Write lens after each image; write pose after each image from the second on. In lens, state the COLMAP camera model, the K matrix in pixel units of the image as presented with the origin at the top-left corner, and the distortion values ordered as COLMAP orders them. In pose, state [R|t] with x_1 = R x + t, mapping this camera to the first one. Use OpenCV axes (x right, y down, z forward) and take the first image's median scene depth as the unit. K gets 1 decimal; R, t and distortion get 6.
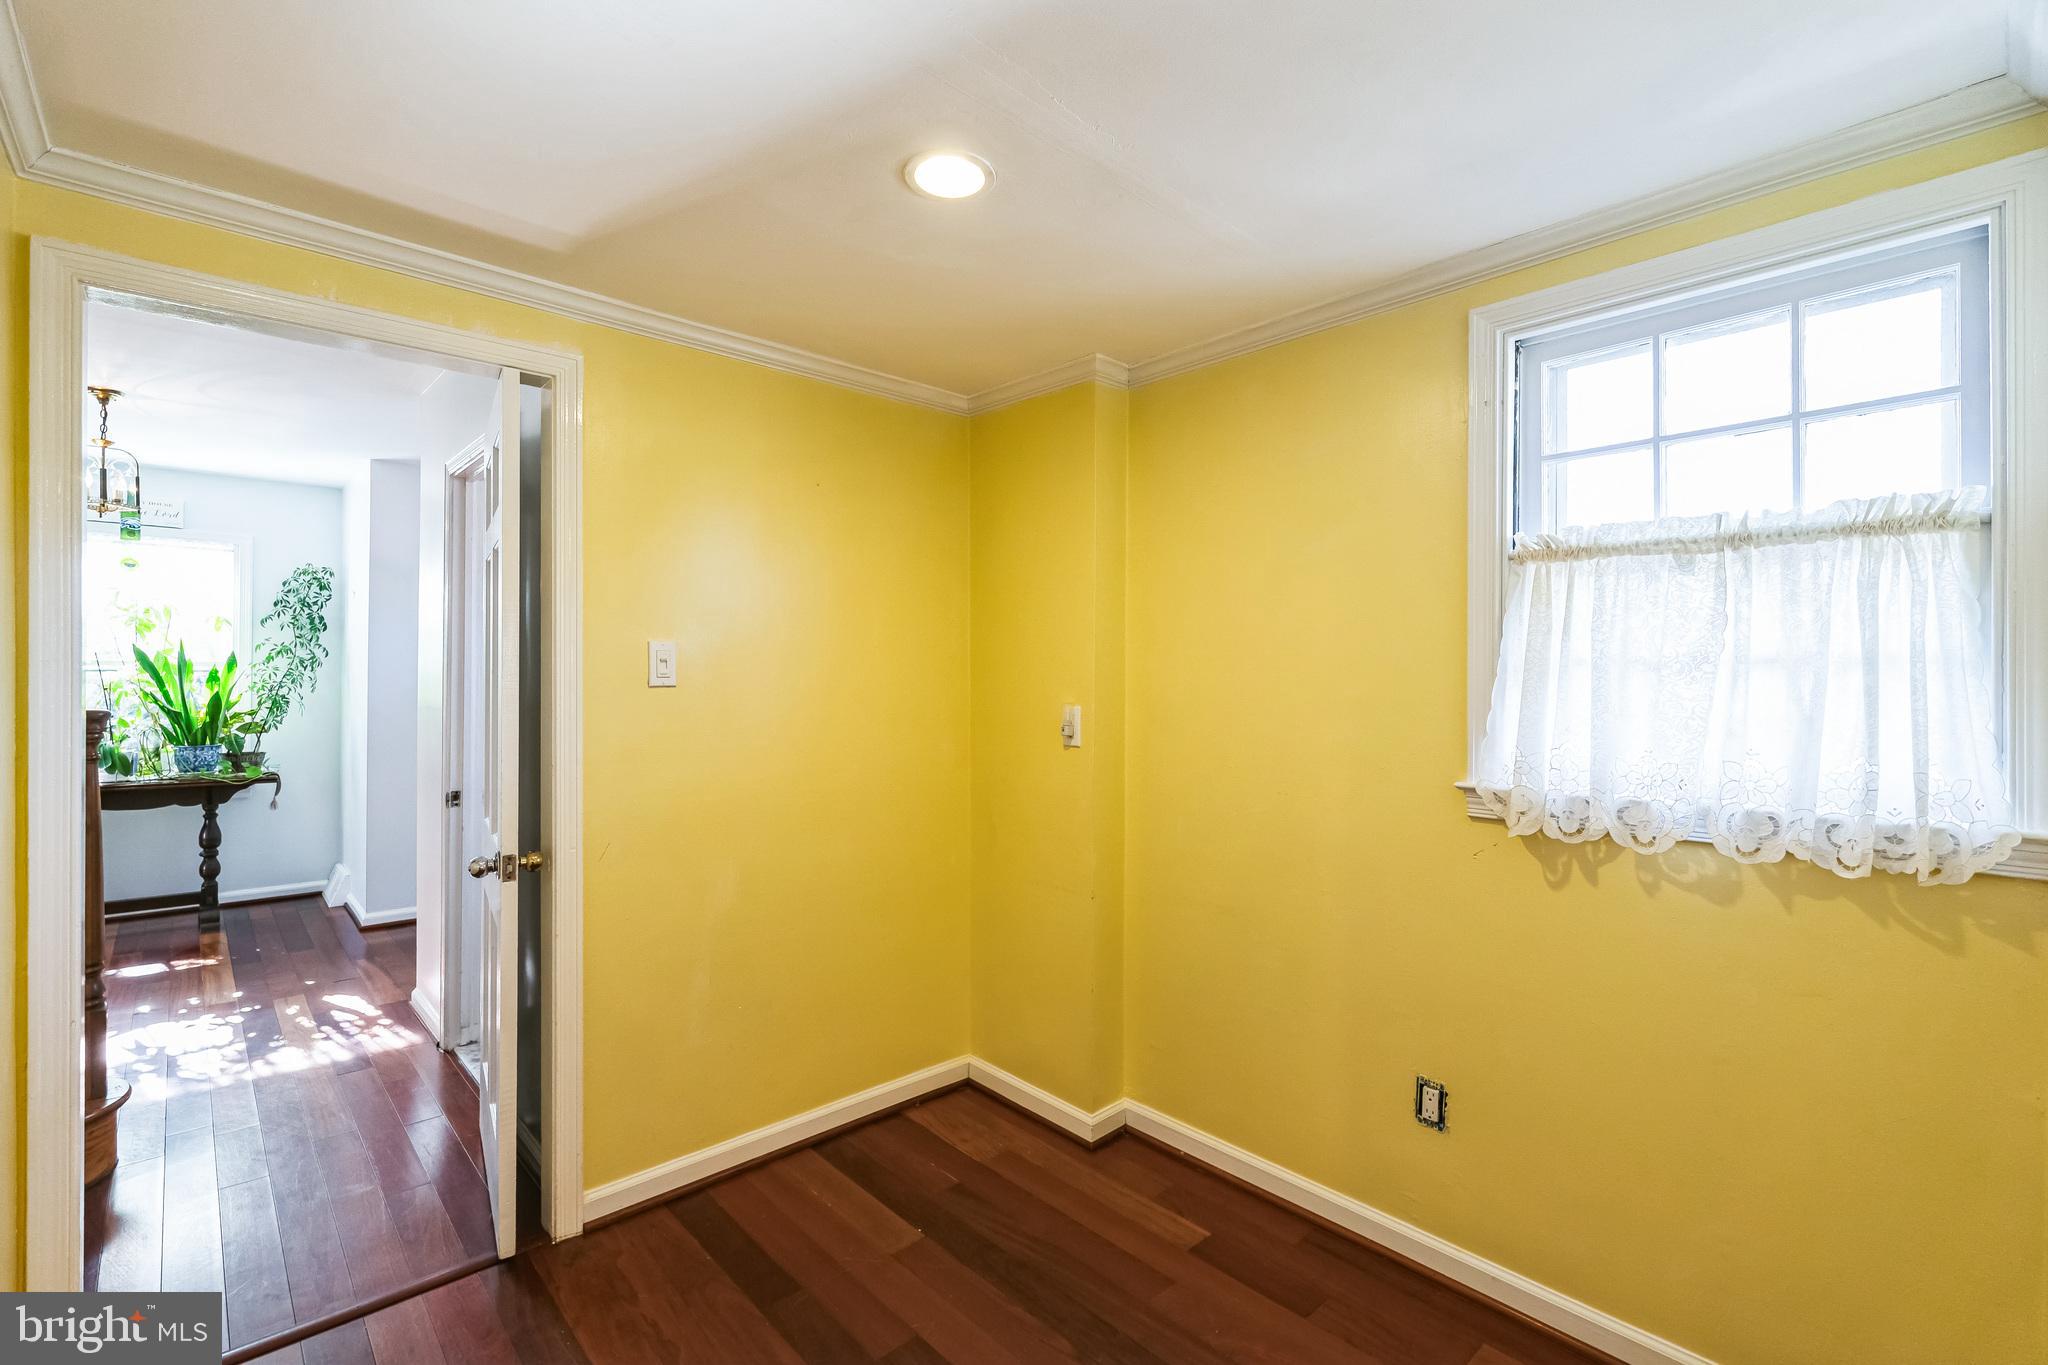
lens RADIAL K [[895.8, 0, 1023.5], [0, 895.8, 681.5], [0, 0, 1]] dist [-0.010821, -0.000334]
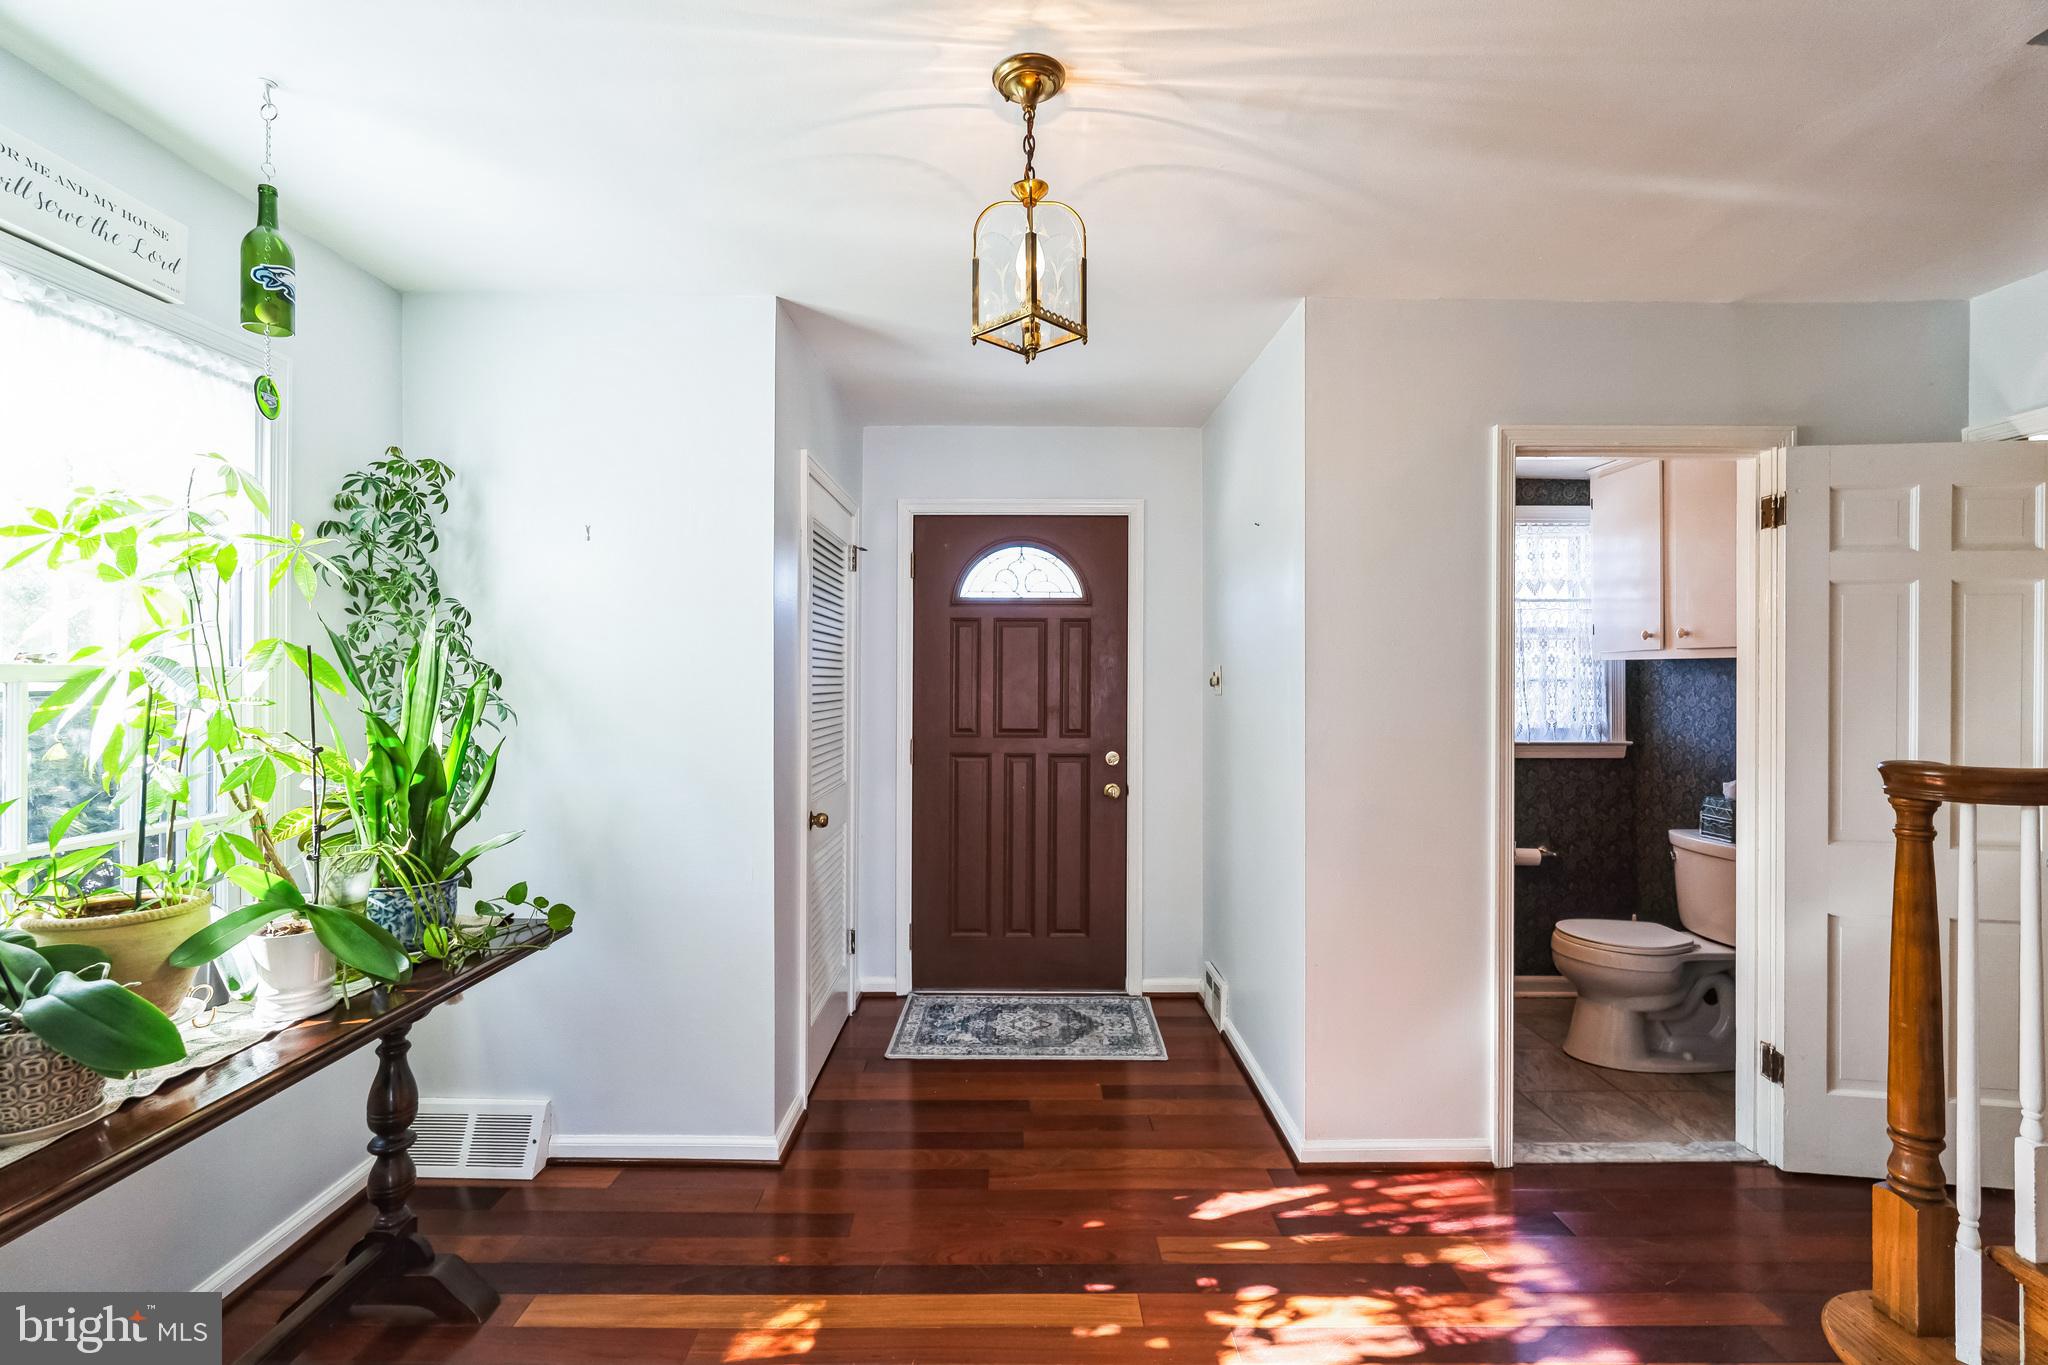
lens RADIAL K [[895.8, 0, 1020.7], [0, 895.8, 675.8], [0, 0, 1]] dist [-0.010821, -0.000334]
pose [[0.676301, -0.012133, 0.736526, -1.445018], [-0.006018, 0.999740, 0.021995, -0.045286], [-0.736601, -0.019308, 0.676052, 0.729226]]
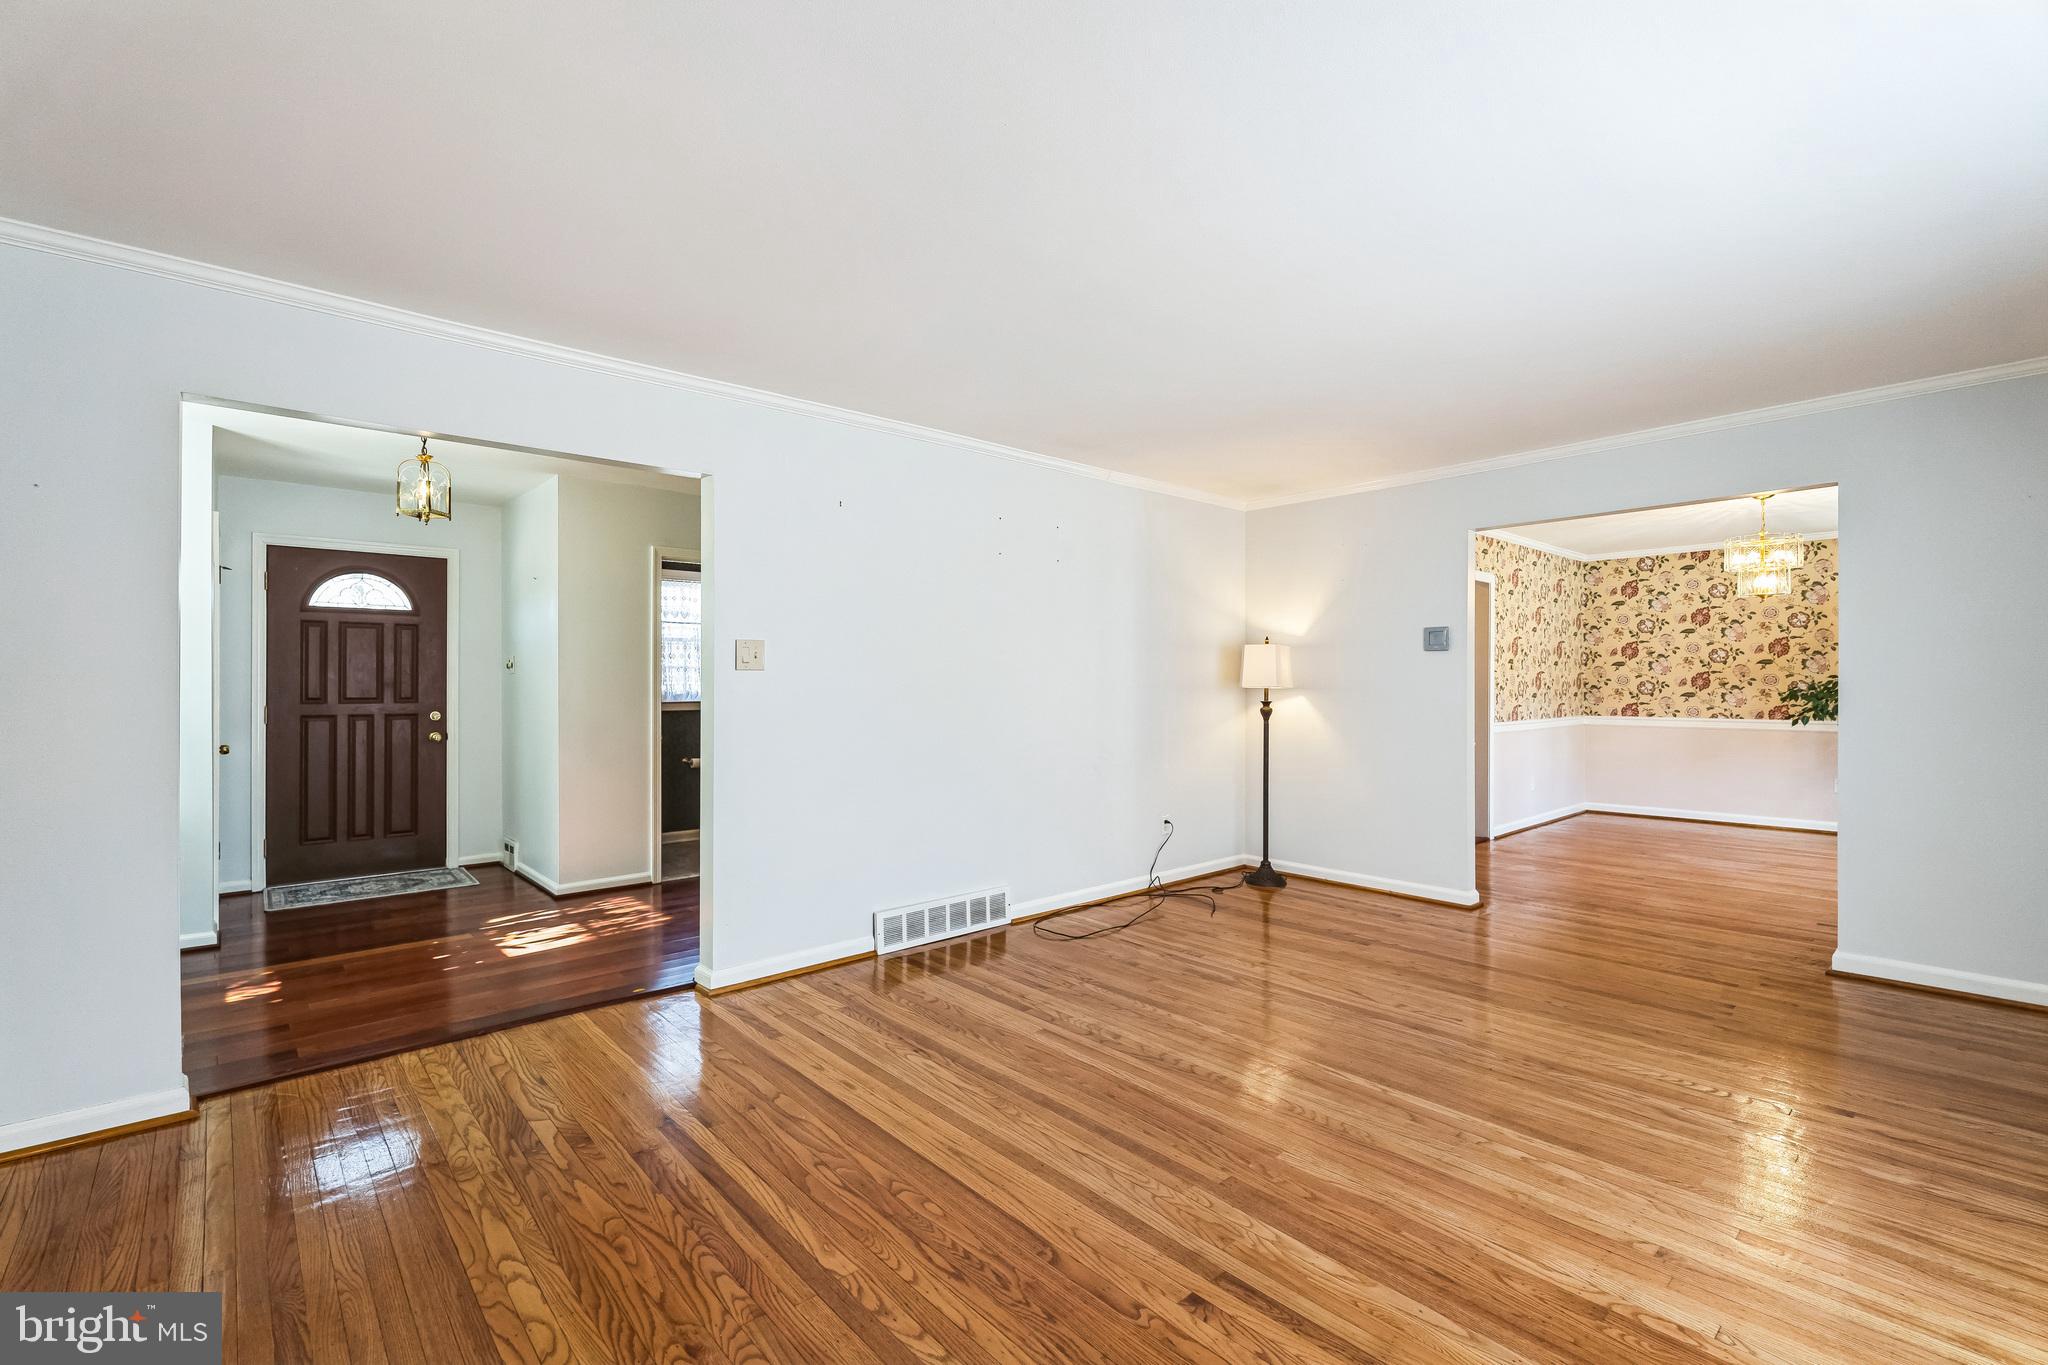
lens RADIAL K [[895.8, 0, 1023.1], [0, 895.8, 680.4], [0, 0, 1]] dist [-0.010821, -0.000334]
pose [[0.015138, -0.004276, 0.999876, -2.292063], [-0.011888, 0.999919, 0.004457, -0.004698], [-0.999815, -0.011954, 0.015086, 0.213282]]
